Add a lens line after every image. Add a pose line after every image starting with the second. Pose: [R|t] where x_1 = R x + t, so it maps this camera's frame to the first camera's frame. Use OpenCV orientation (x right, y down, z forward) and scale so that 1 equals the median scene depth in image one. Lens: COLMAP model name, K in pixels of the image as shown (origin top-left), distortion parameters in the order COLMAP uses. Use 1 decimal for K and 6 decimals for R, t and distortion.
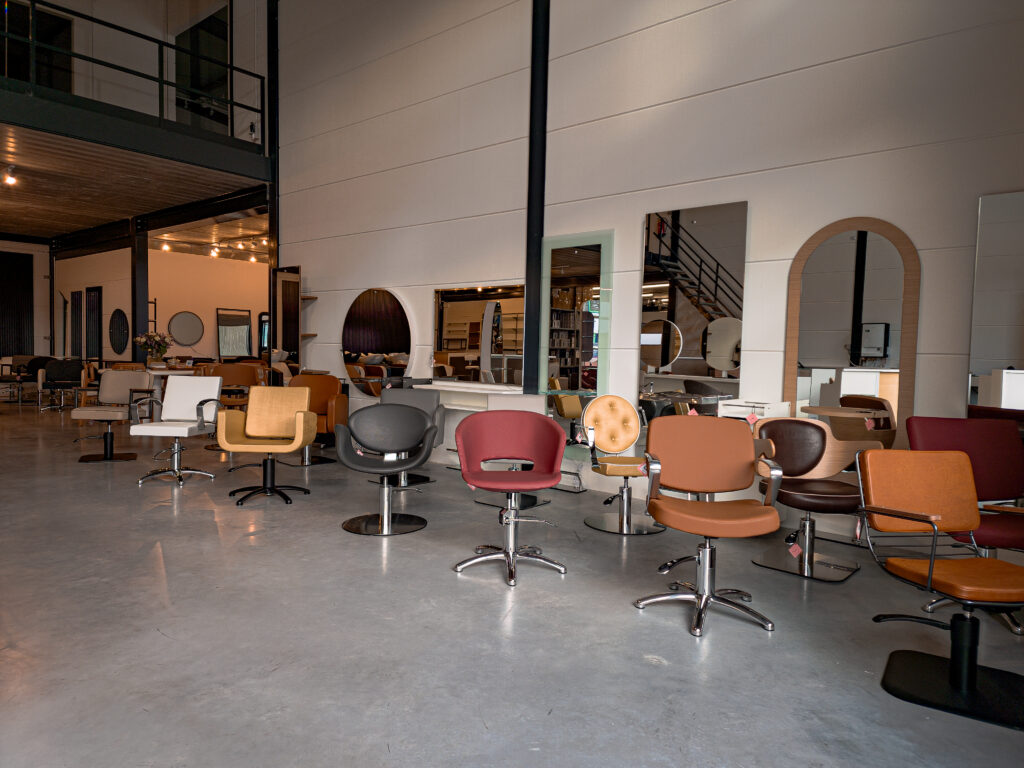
lens RADIAL K [[684.3, 0, 512.0], [0, 684.3, 384.0], [0, 0, 1]] dist [0.102520, -0.090820]
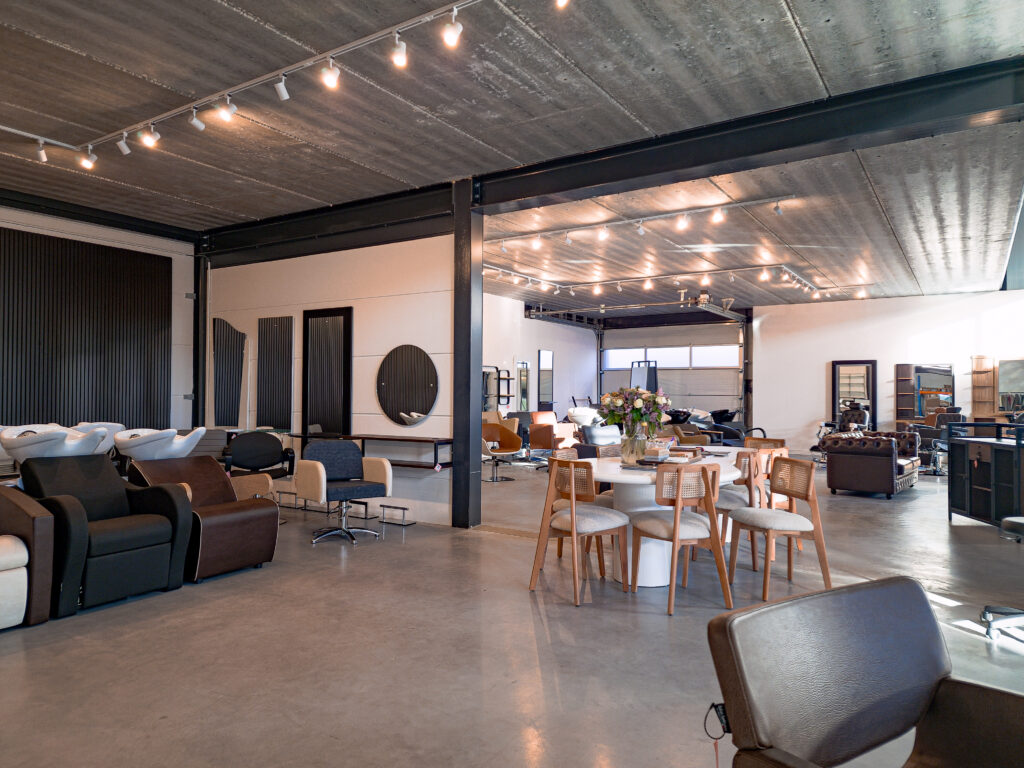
lens RADIAL K [[684.3, 0, 512.0], [0, 684.3, 384.0], [0, 0, 1]] dist [0.102520, -0.090820]
pose [[0.990551, -0.017387, 0.136041, -0.474871], [0.026412, 0.997548, -0.064815, -0.030277], [-0.134580, 0.067795, 0.988581, 0.377533]]
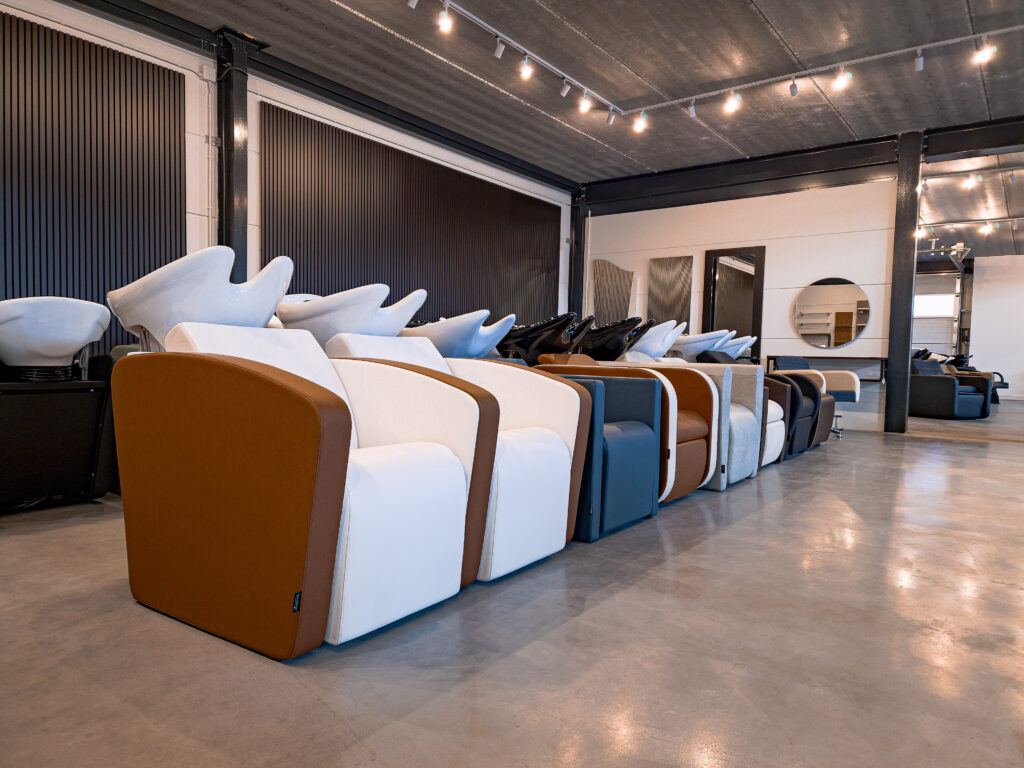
lens RADIAL K [[684.3, 0, 512.0], [0, 684.3, 384.0], [0, 0, 1]] dist [0.102520, -0.090820]
pose [[0.997320, -0.003567, 0.073073, -0.779106], [0.004139, 0.999962, -0.007677, -0.001487], [-0.073043, 0.007959, 0.997297, 0.315273]]
